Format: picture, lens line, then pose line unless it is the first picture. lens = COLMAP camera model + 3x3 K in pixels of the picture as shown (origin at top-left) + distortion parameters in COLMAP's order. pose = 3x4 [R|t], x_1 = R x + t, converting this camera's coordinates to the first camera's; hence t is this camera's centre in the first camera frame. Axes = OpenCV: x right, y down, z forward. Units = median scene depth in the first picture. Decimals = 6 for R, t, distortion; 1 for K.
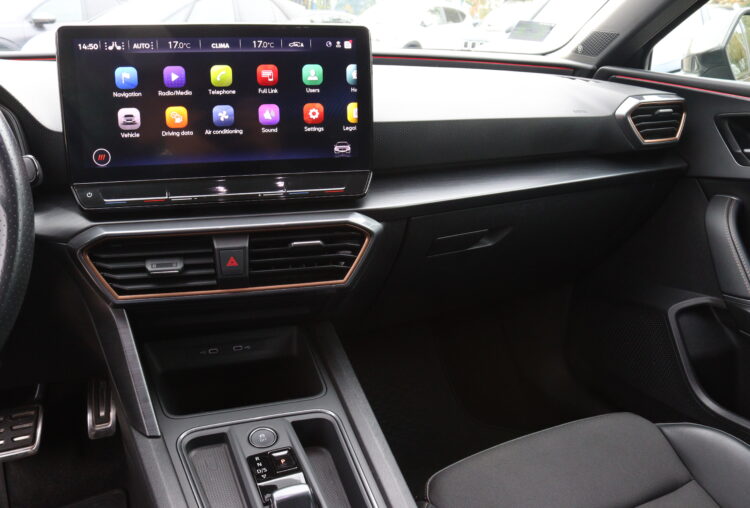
lens RADIAL K [[625.7, 0, 378.3], [0, 625.7, 245.7], [0, 0, 1]] dist [-0.151306, 0.106869]
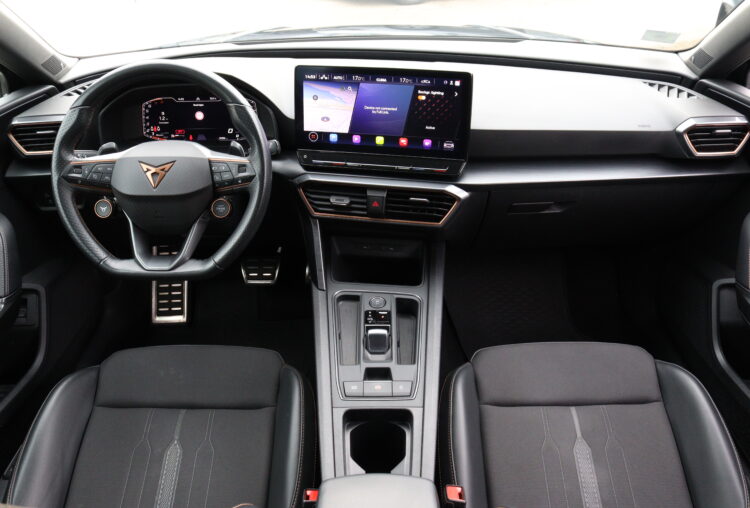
lens RADIAL K [[625.7, 0, 375.7], [0, 625.7, 251.2], [0, 0, 1]] dist [-0.151306, 0.106869]
pose [[0.907357, 0.196121, -0.371807, 0.445885], [-0.116230, 0.967061, 0.226457, -0.242854], [0.403973, -0.162262, 0.900265, -0.618158]]
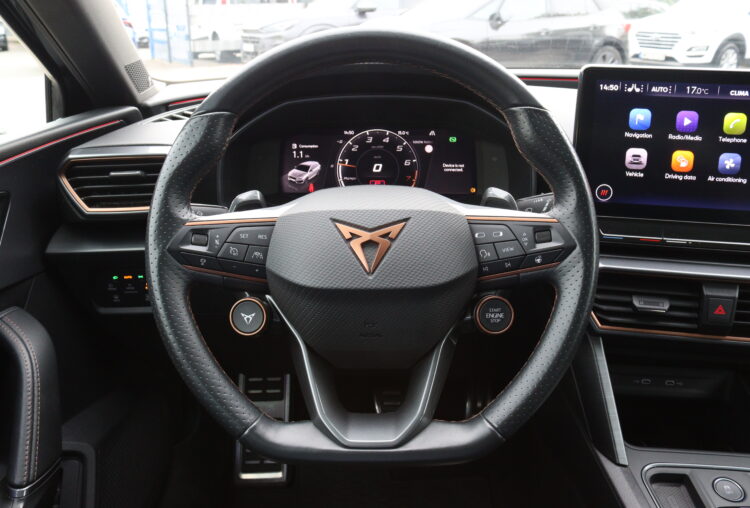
lens RADIAL K [[625.7, 0, 376.8], [0, 625.7, 245.7], [0, 0, 1]] dist [-0.151306, 0.106869]
pose [[0.900767, 0.133420, -0.413301, -0.338615], [-0.123134, 0.991050, 0.051562, -0.057570], [0.416481, 0.004446, 0.909133, -0.116461]]
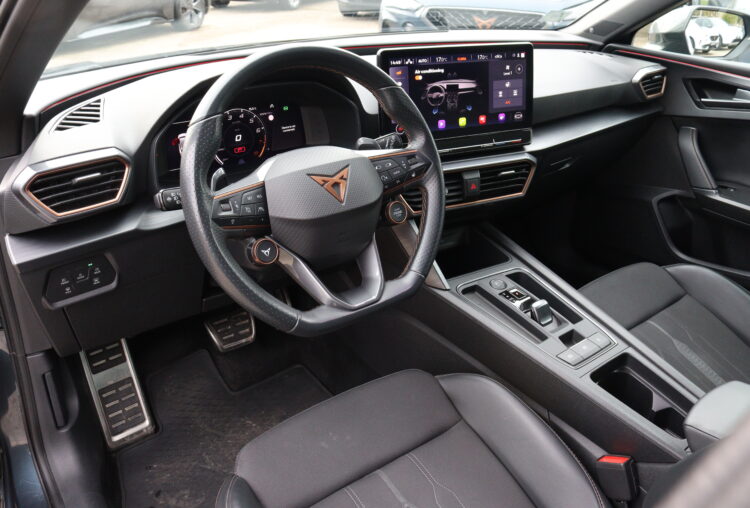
lens RADIAL K [[625.7, 0, 376.6], [0, 625.7, 249.1], [0, 0, 1]] dist [-0.151306, 0.106869]
pose [[0.976682, -0.096467, 0.191799, -0.825048], [0.070900, 0.988173, 0.135971, -0.054666], [-0.202647, -0.119201, 0.971970, -0.632206]]
